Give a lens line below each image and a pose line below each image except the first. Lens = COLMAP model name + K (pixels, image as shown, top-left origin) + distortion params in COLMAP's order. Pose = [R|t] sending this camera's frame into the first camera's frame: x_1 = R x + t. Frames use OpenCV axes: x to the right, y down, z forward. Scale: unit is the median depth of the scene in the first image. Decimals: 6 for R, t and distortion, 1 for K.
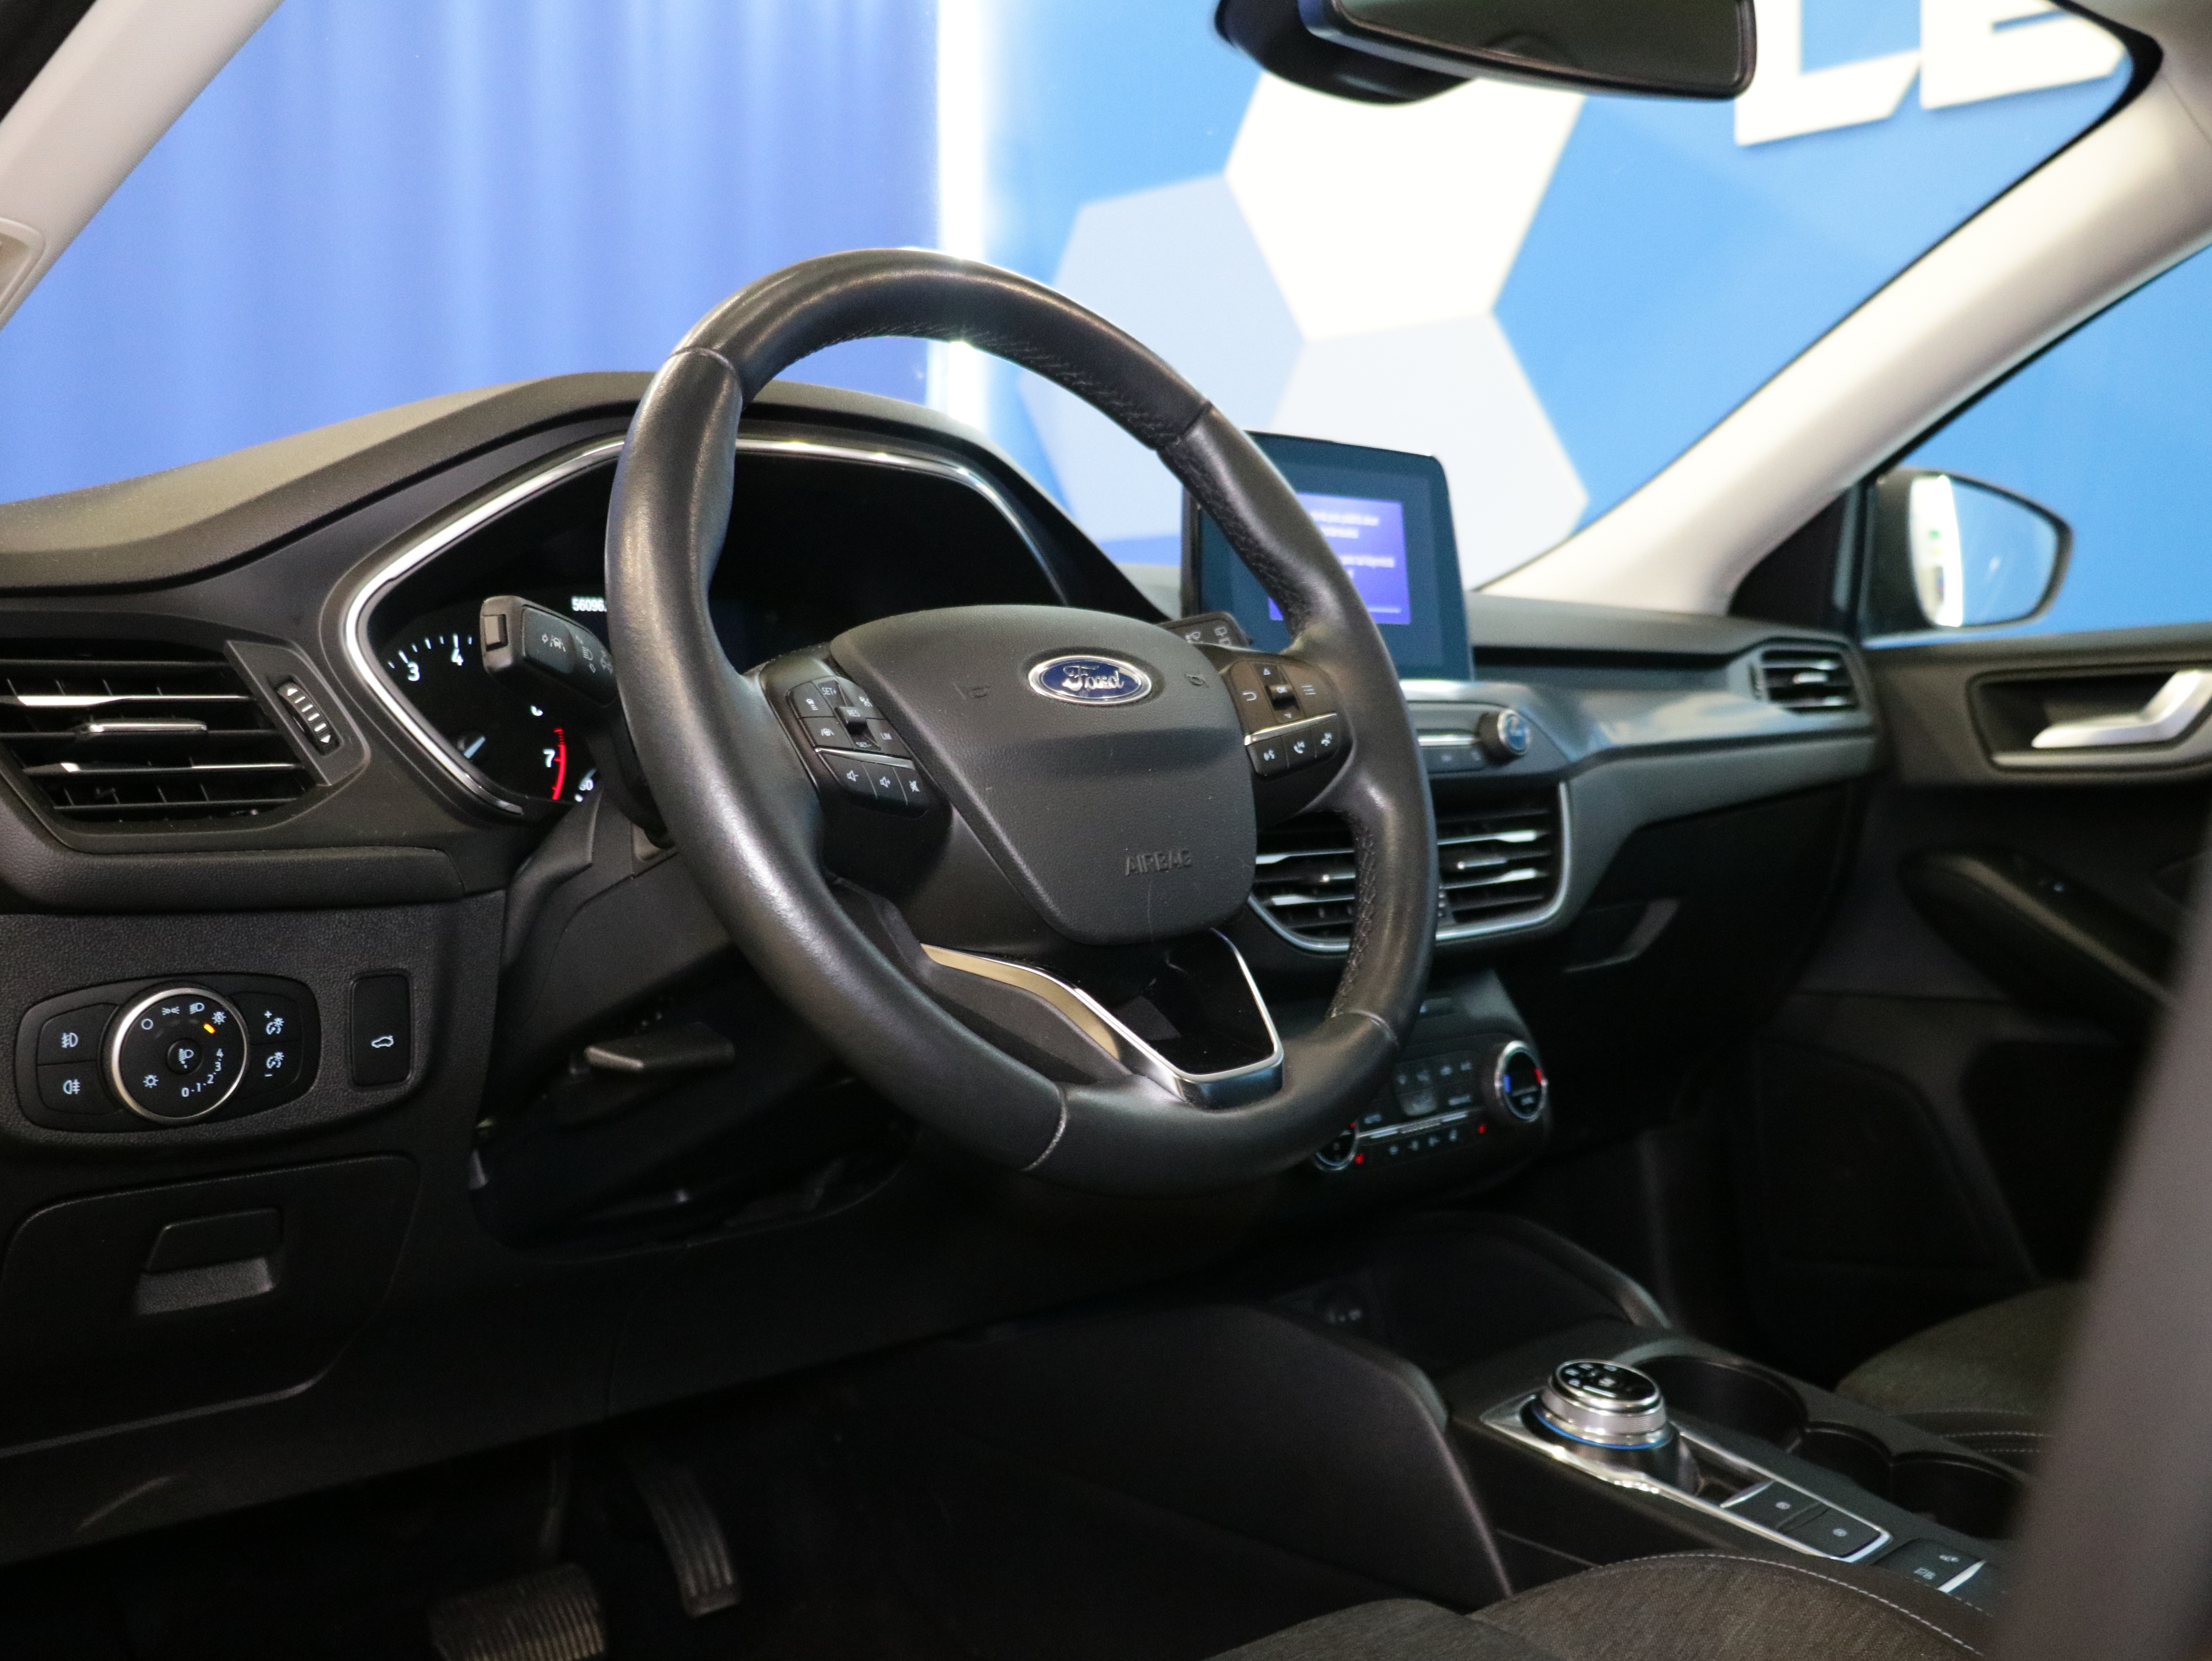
lens RADIAL K [[2261.6, 0, 1107.7], [0, 2261.6, 838.9], [0, 0, 1]] dist [-0.036022, 0.000000]
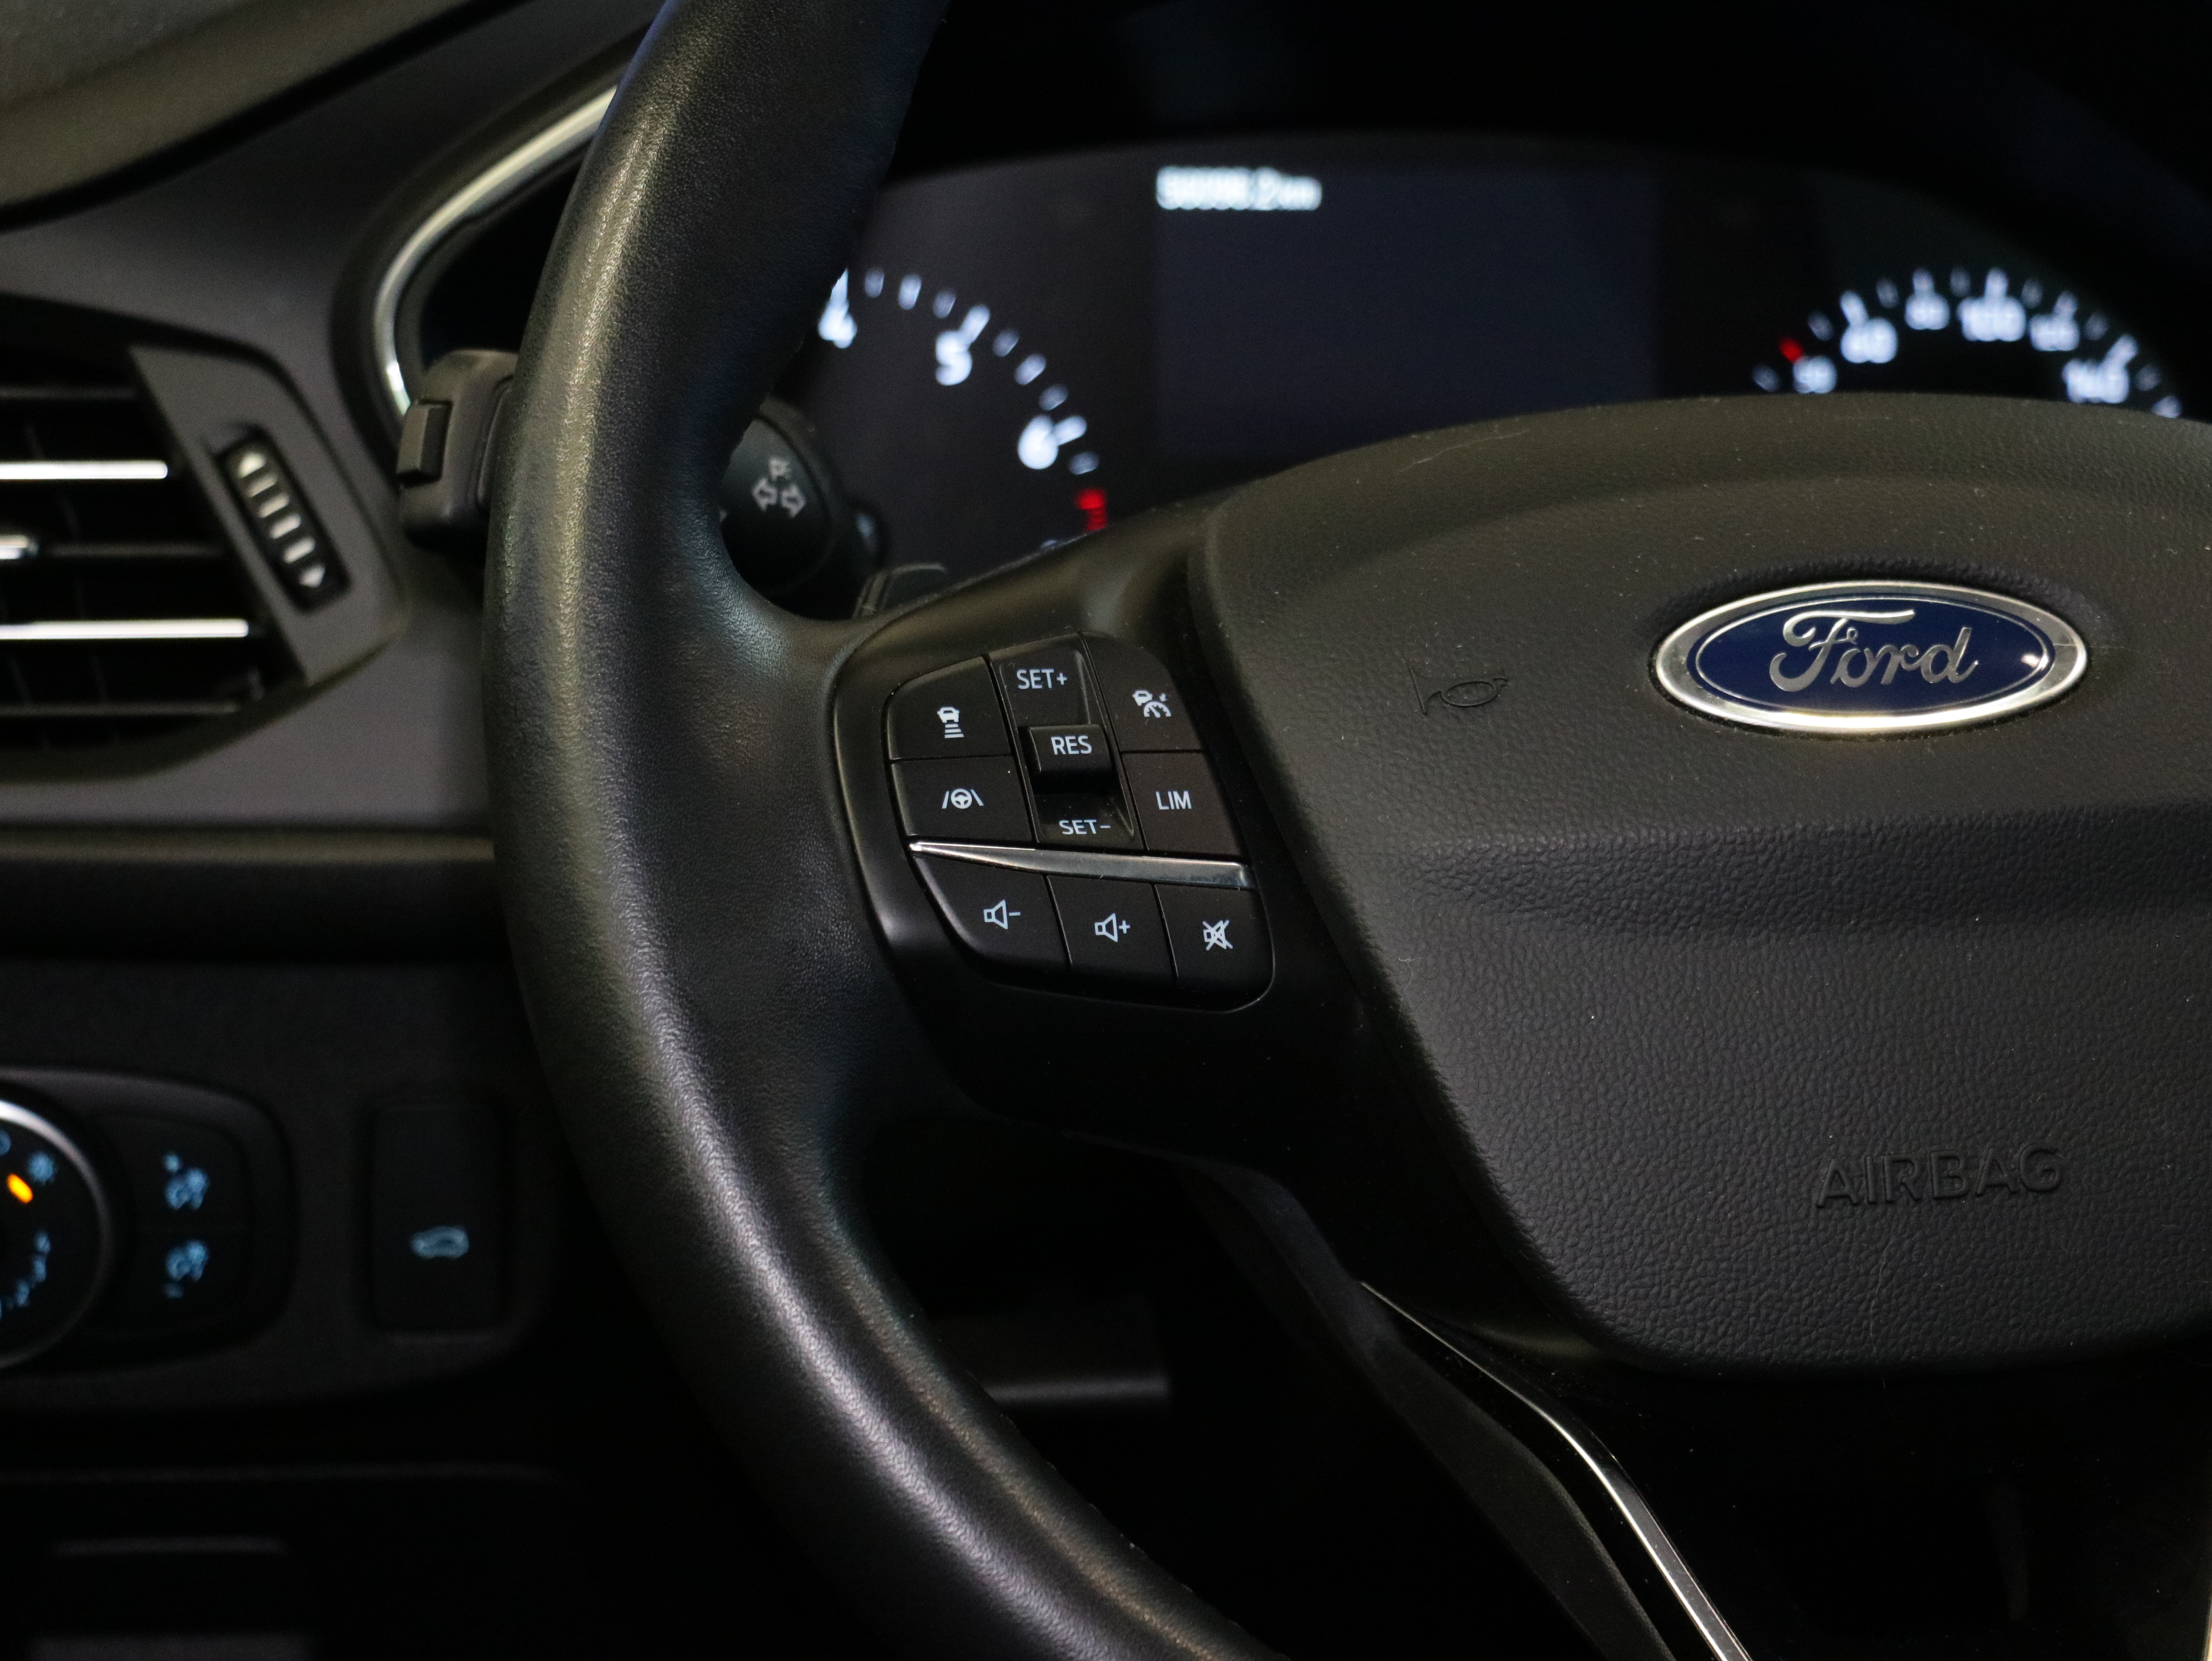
lens RADIAL K [[5964.0, 0, 1103.7], [0, 5964.0, 853.7], [0, 0, 1]] dist [-0.003115, 0.000000]
pose [[0.820308, 0.143457, -0.553638, 0.308241], [-0.062971, 0.984800, 0.161877, -0.133140], [0.568445, -0.097926, 0.816873, 0.082748]]
